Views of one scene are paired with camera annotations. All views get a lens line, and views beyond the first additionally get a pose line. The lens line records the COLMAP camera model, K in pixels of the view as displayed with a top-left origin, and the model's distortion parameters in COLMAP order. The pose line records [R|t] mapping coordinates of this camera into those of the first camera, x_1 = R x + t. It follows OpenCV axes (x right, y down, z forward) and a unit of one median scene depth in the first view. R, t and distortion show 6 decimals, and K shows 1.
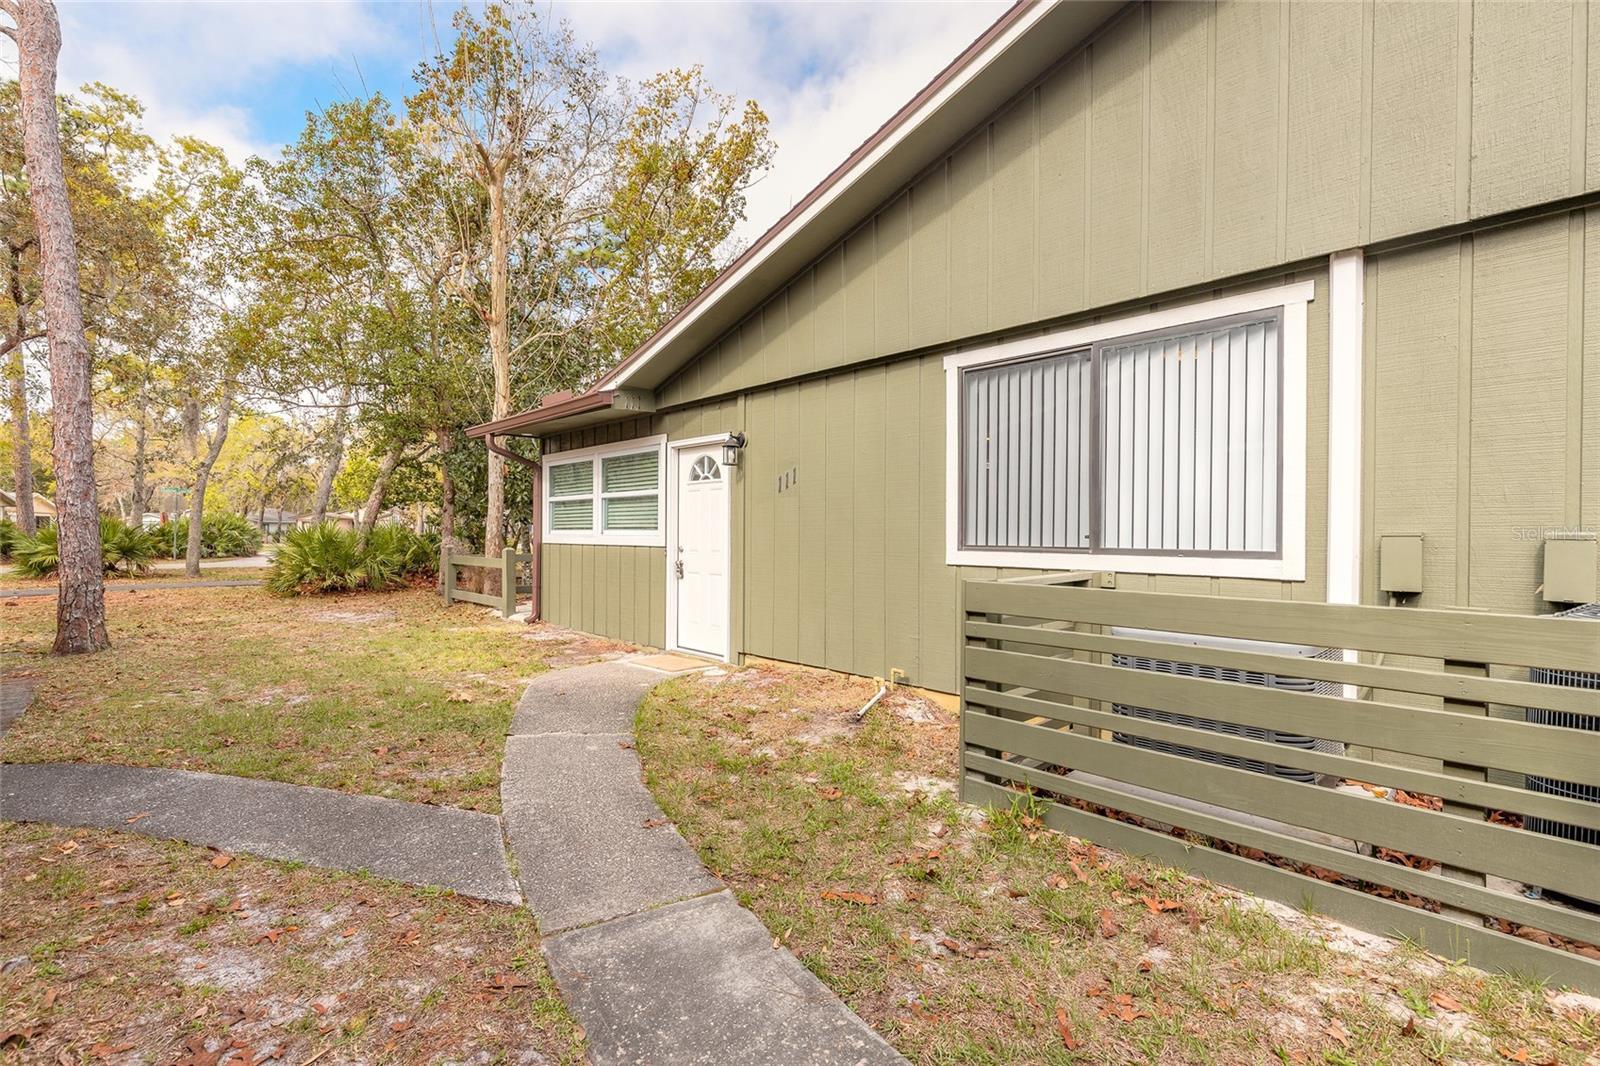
lens RADIAL K [[726.7, 0, 799.8], [0, 726.7, 534.1], [0, 0, 1]] dist [0.012581, -0.001797]
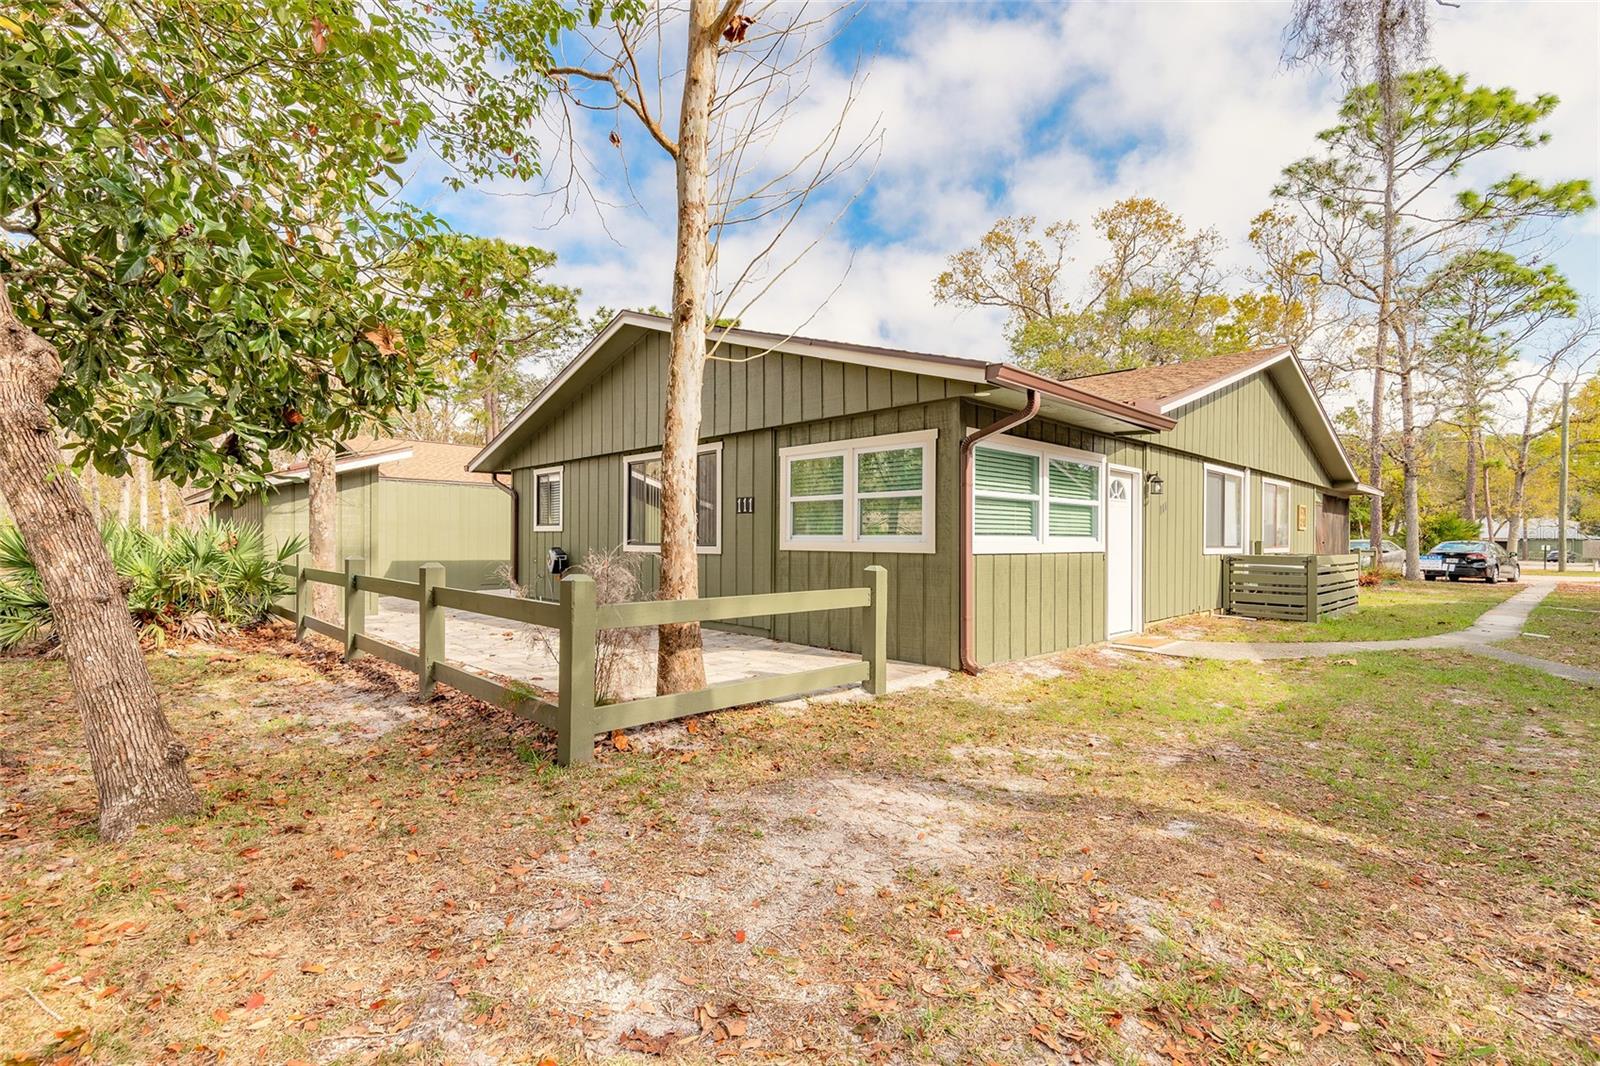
lens RADIAL K [[726.7, 0, 799.7], [0, 726.7, 539.1], [0, 0, 1]] dist [0.012581, -0.001797]
pose [[-0.011160, -0.003380, 0.999932, -1.182733], [-0.003199, 0.999989, 0.003344, -0.004442], [-0.999933, -0.003161, -0.011171, 1.318307]]
